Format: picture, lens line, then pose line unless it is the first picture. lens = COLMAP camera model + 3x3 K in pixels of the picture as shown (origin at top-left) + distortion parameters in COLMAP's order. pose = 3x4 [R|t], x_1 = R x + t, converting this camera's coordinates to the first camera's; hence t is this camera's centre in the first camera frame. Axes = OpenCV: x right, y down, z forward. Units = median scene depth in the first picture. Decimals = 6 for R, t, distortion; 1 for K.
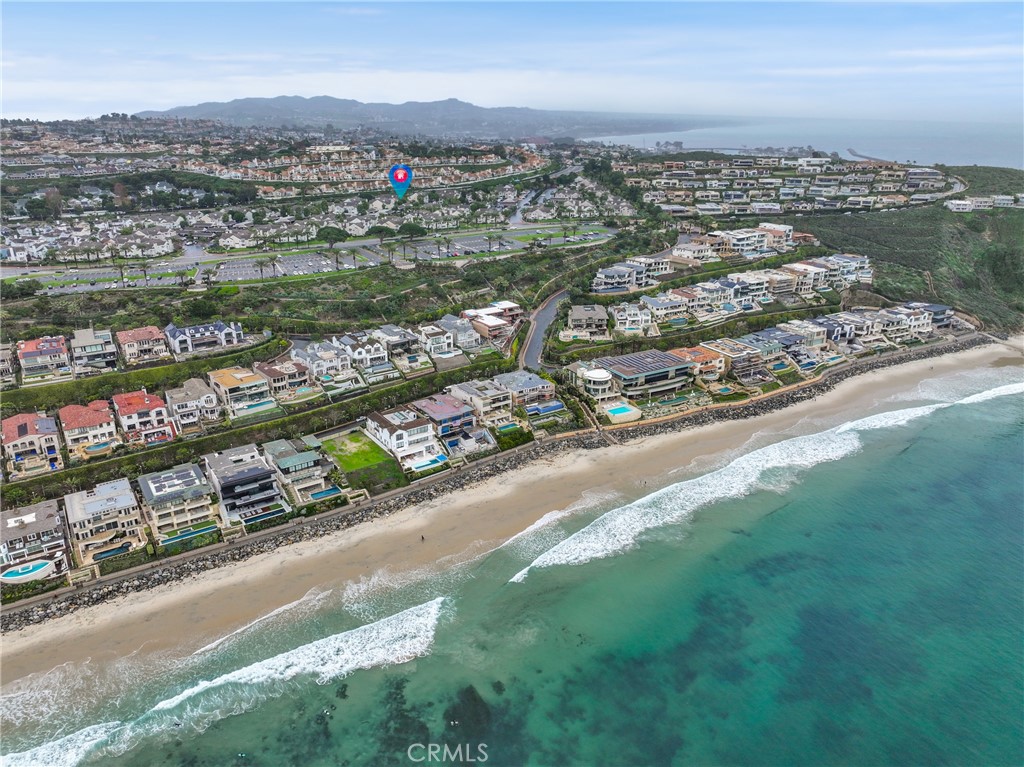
lens RADIAL K [[713.2, 0, 512.0], [0, 713.2, 383.5], [0, 0, 1]] dist [-0.001688, -0.000219]
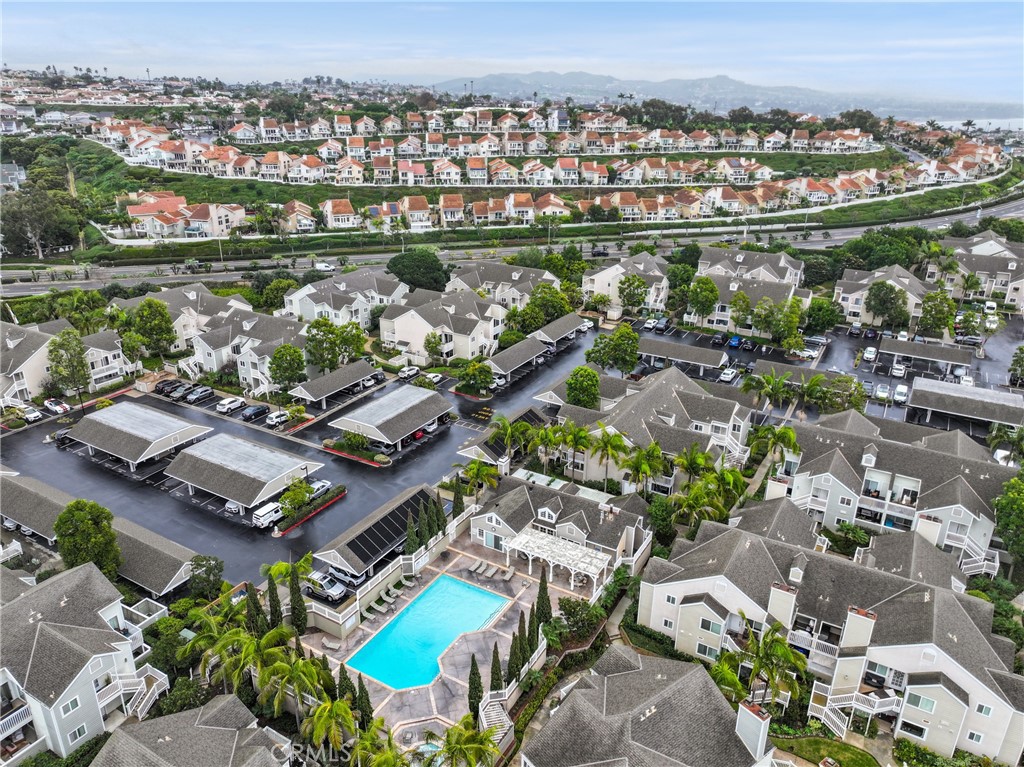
lens RADIAL K [[713.2, 0, 512.0], [0, 713.2, 383.5], [0, 0, 1]] dist [-0.001688, -0.000219]
pose [[0.943693, 0.135990, -0.301580, -0.073411], [-0.129730, 0.990710, 0.040788, -0.188488], [0.304325, 0.000633, 0.952568, 0.615985]]
